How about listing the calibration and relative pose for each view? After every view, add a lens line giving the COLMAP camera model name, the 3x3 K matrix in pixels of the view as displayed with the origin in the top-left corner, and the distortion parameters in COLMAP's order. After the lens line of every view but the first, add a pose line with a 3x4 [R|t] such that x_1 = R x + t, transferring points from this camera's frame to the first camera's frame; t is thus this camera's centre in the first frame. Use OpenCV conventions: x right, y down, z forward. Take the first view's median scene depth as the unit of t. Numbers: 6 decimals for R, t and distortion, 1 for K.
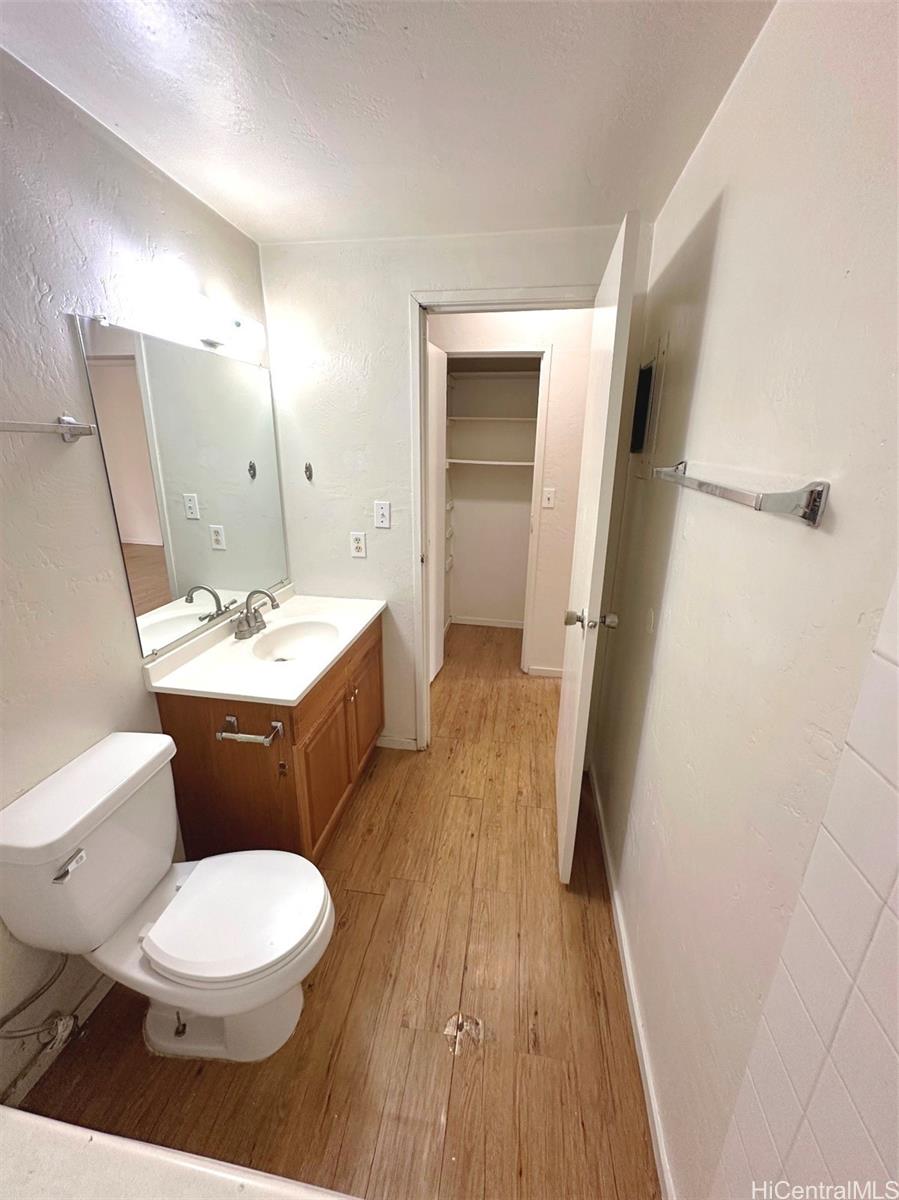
lens RADIAL K [[481.6, 0, 448.1], [0, 481.6, 600.5], [0, 0, 1]] dist [-0.001154, 0.000149]
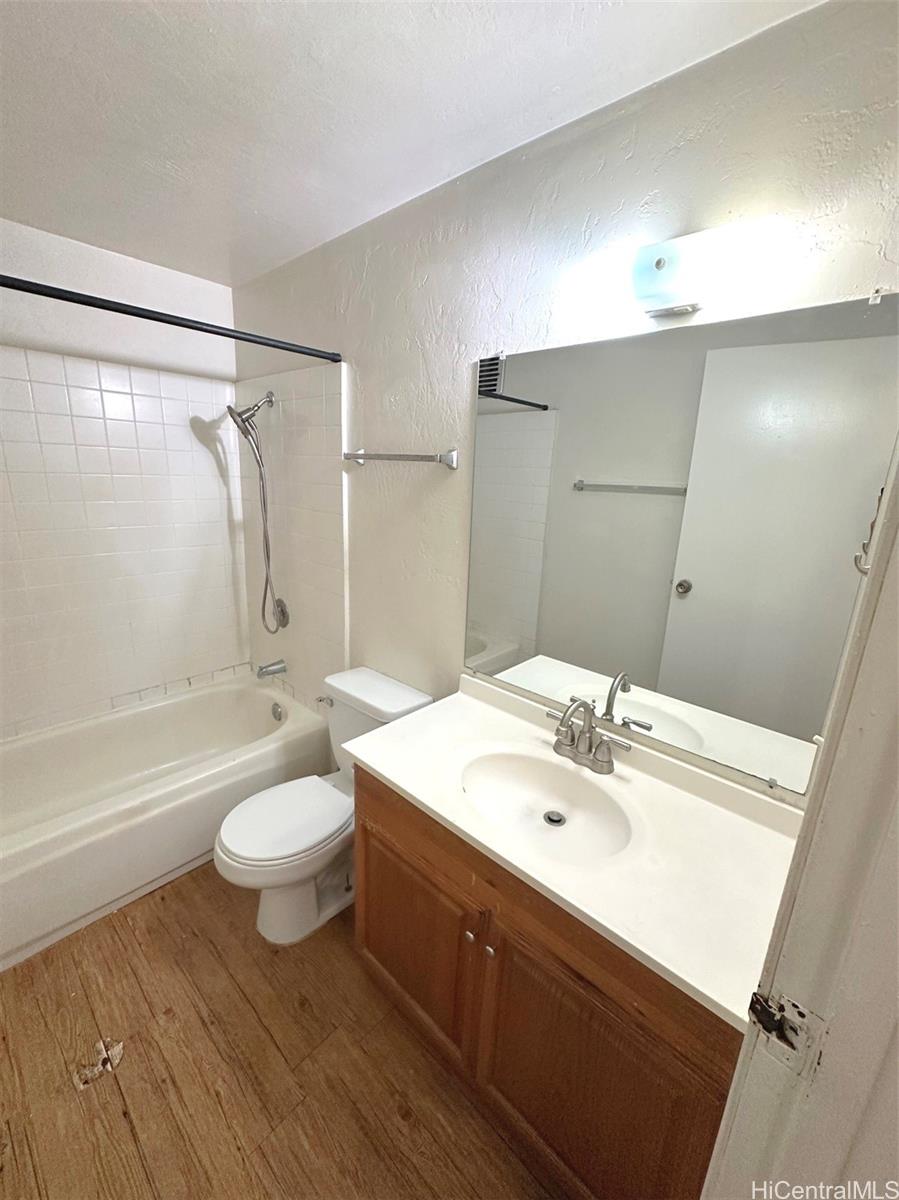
lens RADIAL K [[481.6, 0, 454.3], [0, 481.6, 599.8], [0, 0, 1]] dist [-0.001154, 0.000149]
pose [[-0.546742, 0.174610, -0.818892, 0.229217], [-0.305726, 0.868856, 0.389385, -0.405155], [0.779490, 0.463250, -0.421657, 1.308259]]
